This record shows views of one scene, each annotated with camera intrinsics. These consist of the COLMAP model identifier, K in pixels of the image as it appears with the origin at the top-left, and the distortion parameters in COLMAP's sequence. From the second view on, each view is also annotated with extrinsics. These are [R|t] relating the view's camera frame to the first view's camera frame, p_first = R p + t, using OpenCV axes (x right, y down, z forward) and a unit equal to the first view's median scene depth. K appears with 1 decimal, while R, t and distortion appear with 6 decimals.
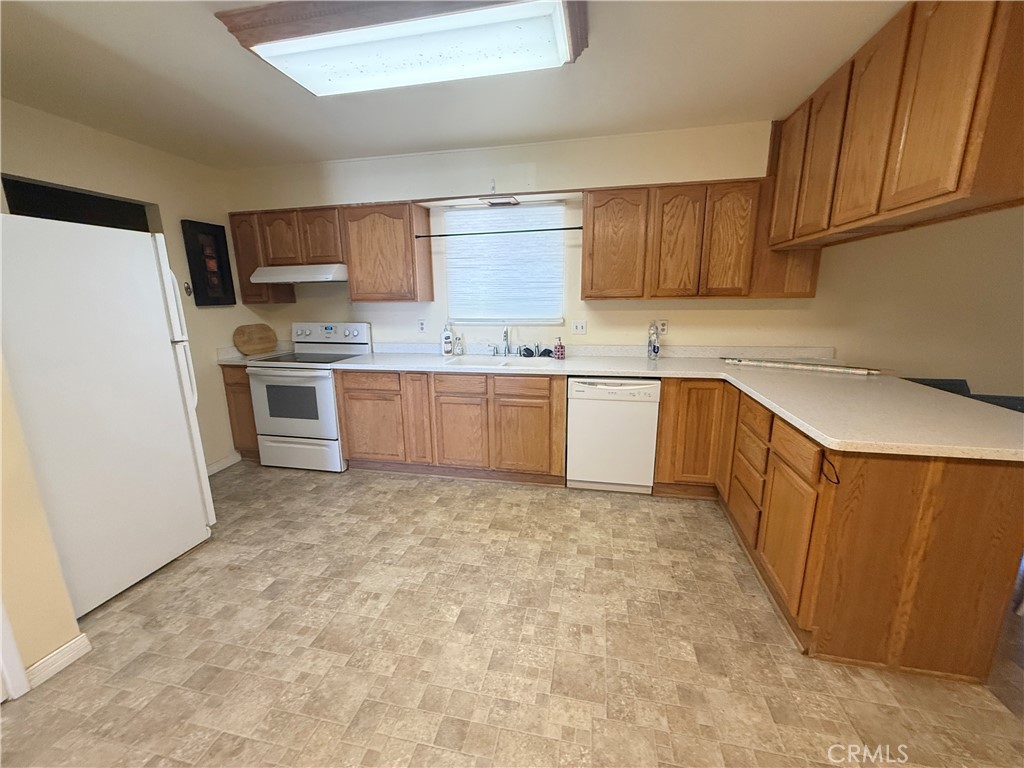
lens RADIAL K [[408.7, 0, 509.8], [0, 408.7, 384.4], [0, 0, 1]] dist [-0.001424, 0.000439]
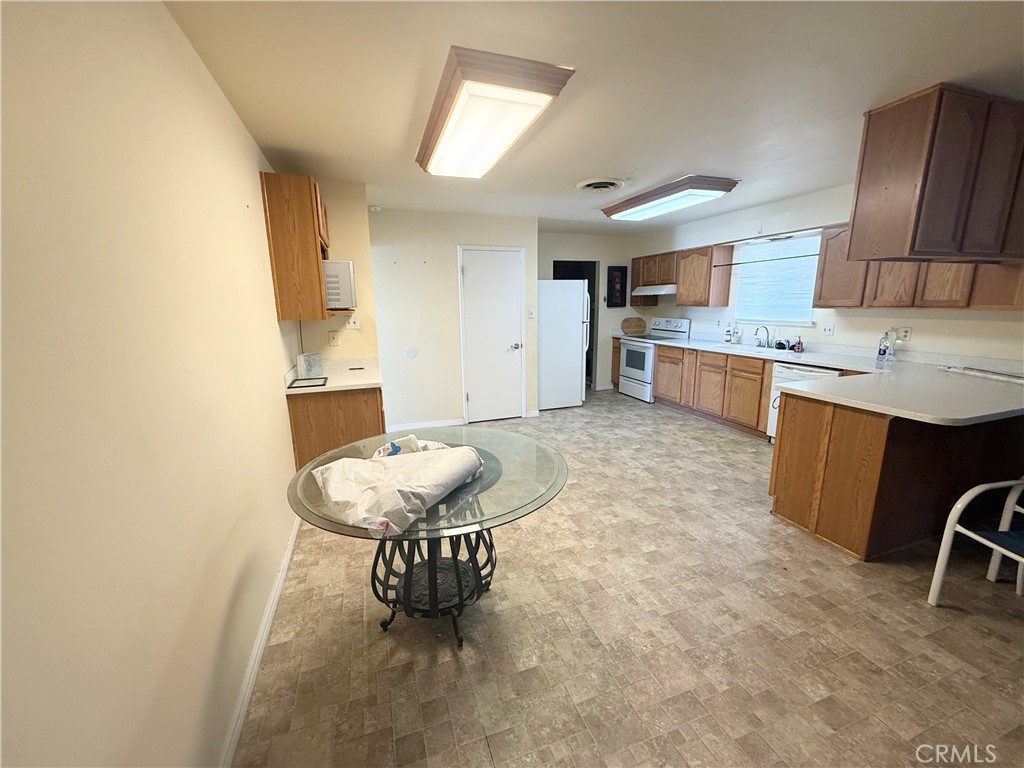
lens RADIAL K [[408.7, 0, 509.8], [0, 408.7, 384.4], [0, 0, 1]] dist [-0.001424, 0.000439]
pose [[0.518158, 0.176514, -0.836872, 0.770199], [-0.173392, 0.979833, 0.099310, 0.070295], [0.837525, 0.093649, 0.538314, -0.482675]]
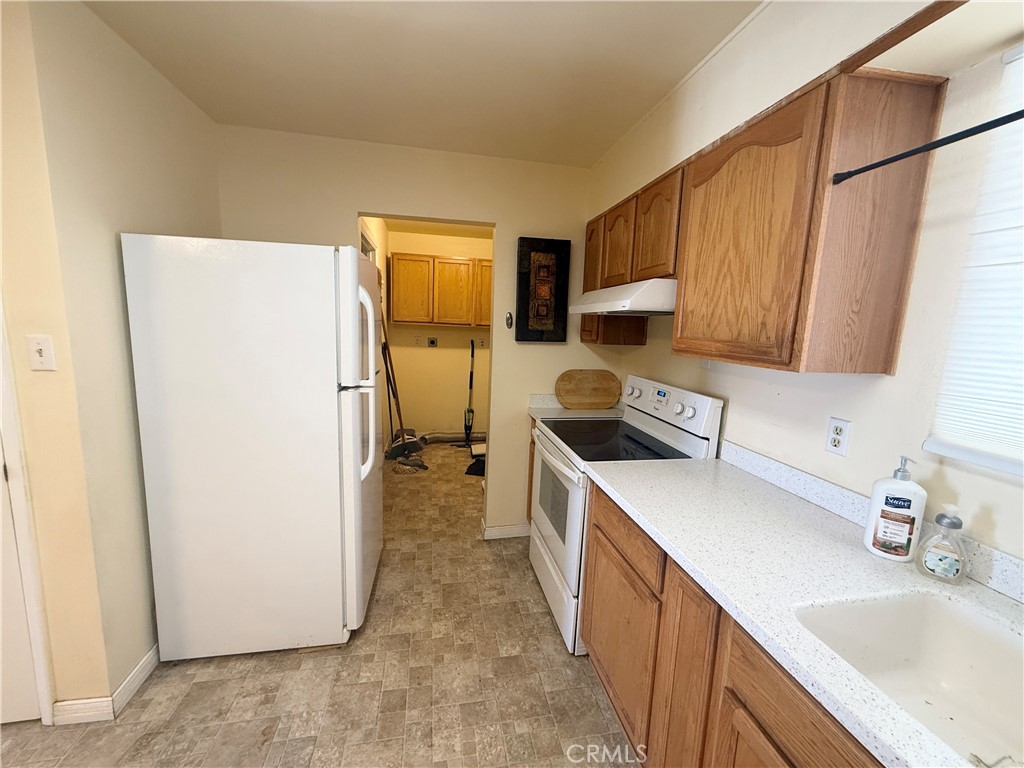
lens RADIAL K [[408.7, 0, 509.8], [0, 408.7, 384.4], [0, 0, 1]] dist [-0.001424, 0.000439]
pose [[0.387898, 0.163463, -0.907092, -0.008875], [-0.236115, 0.968931, 0.073637, -0.164189], [0.890946, 0.185614, 0.414442, 0.662265]]
